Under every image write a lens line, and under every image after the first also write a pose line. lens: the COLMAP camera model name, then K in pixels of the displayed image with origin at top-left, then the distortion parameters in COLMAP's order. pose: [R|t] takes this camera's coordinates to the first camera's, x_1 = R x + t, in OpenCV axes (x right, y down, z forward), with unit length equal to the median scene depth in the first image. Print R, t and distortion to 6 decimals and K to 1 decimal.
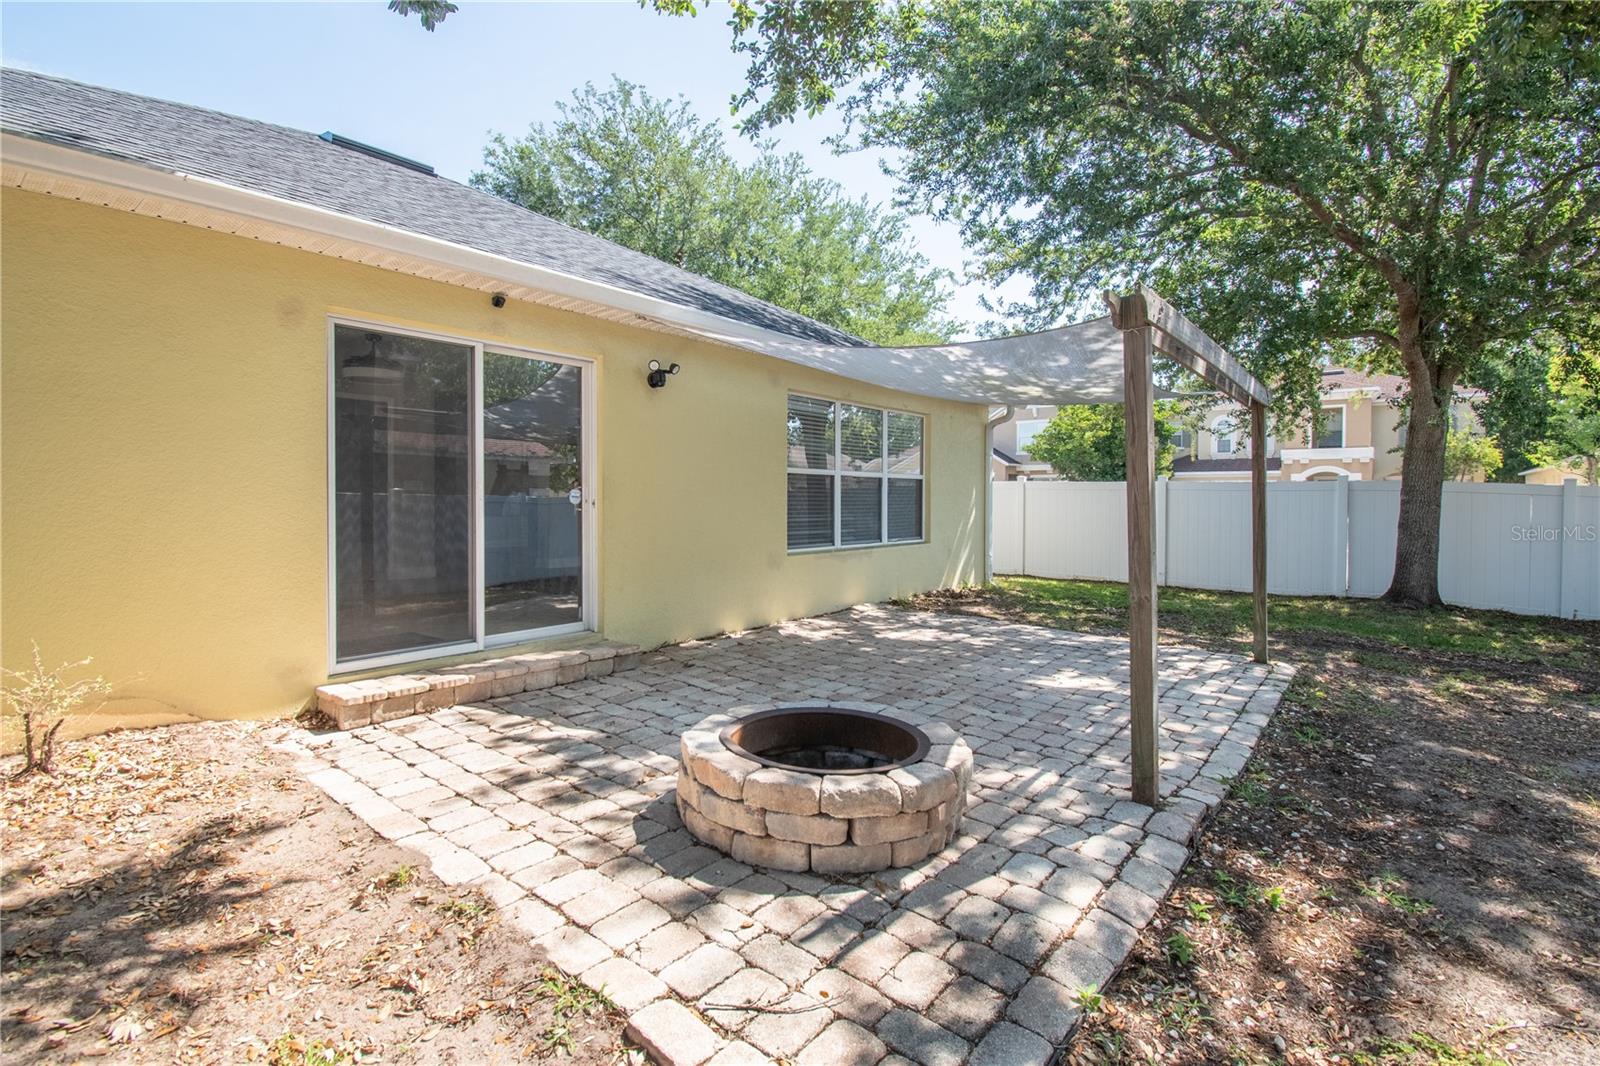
lens RADIAL K [[772.3, 0, 800.0], [0, 772.3, 533.0], [0, 0, 1]] dist [-0.001055, -0.000688]
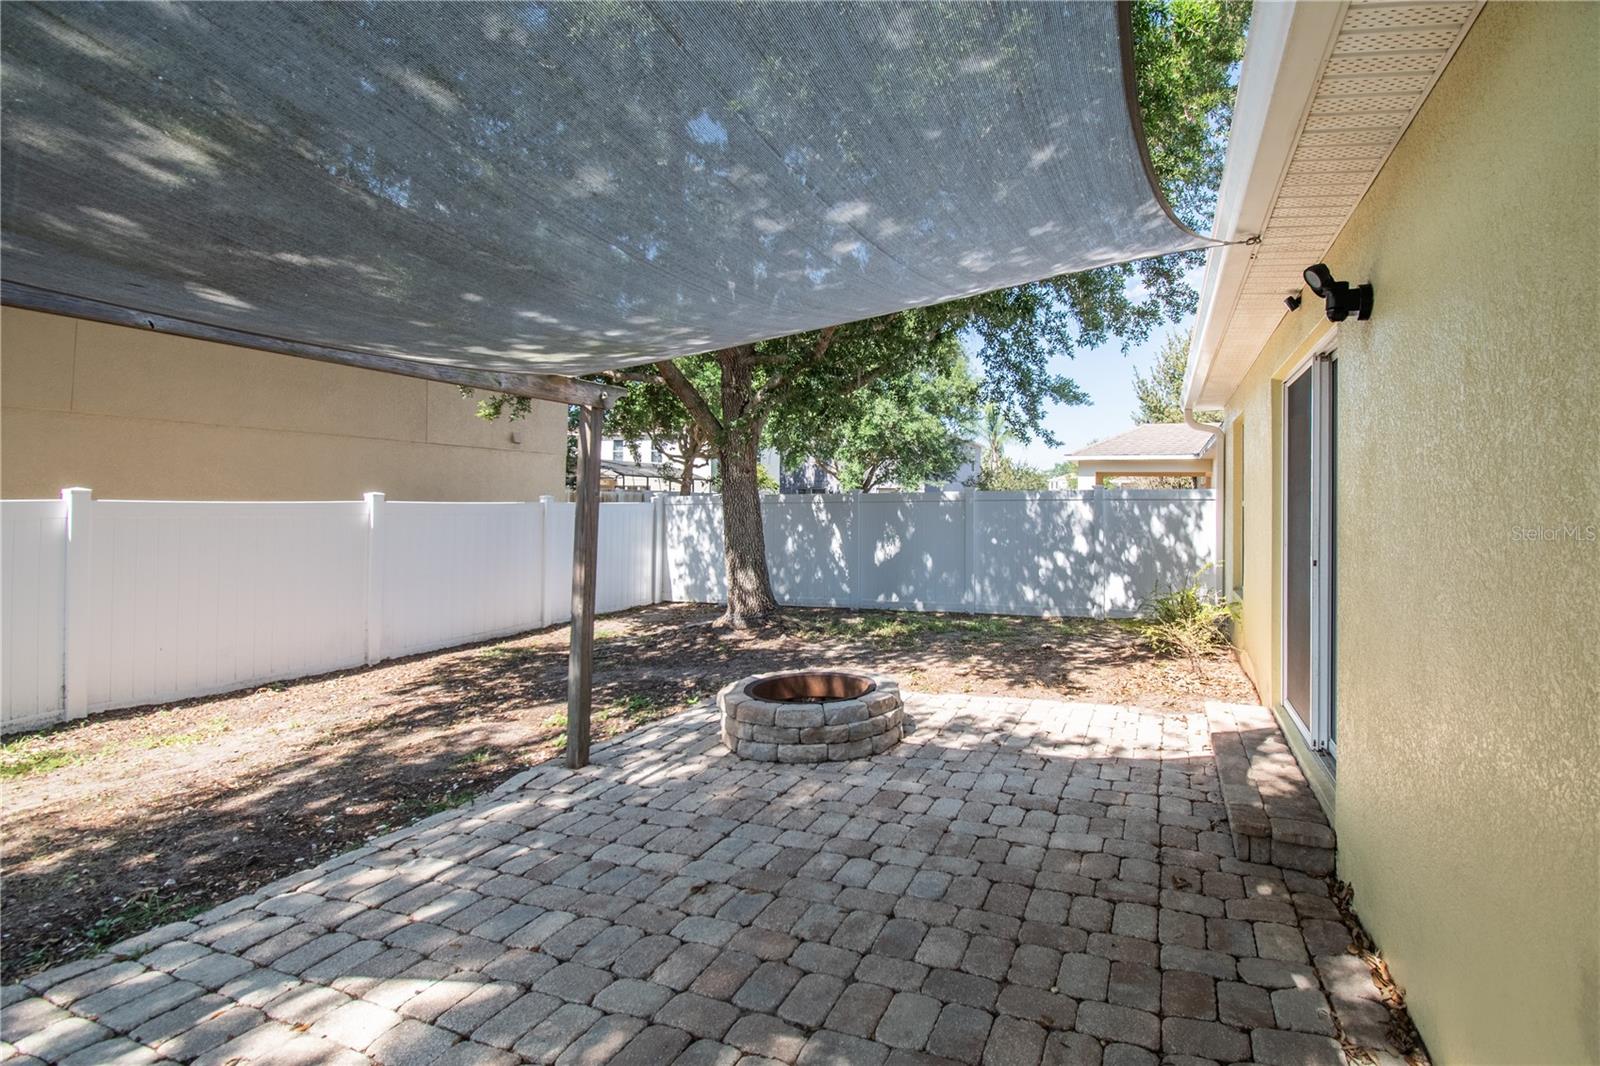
lens RADIAL K [[749.7, 0, 818.5], [0, 749.7, 525.2], [0, 0, 1]] dist [0.002958, -0.001192]
pose [[-0.973601, -0.012784, -0.227897, 0.306878], [-0.028947, 0.997284, 0.067722, -0.137117], [0.226413, 0.072532, -0.971327, 2.040385]]
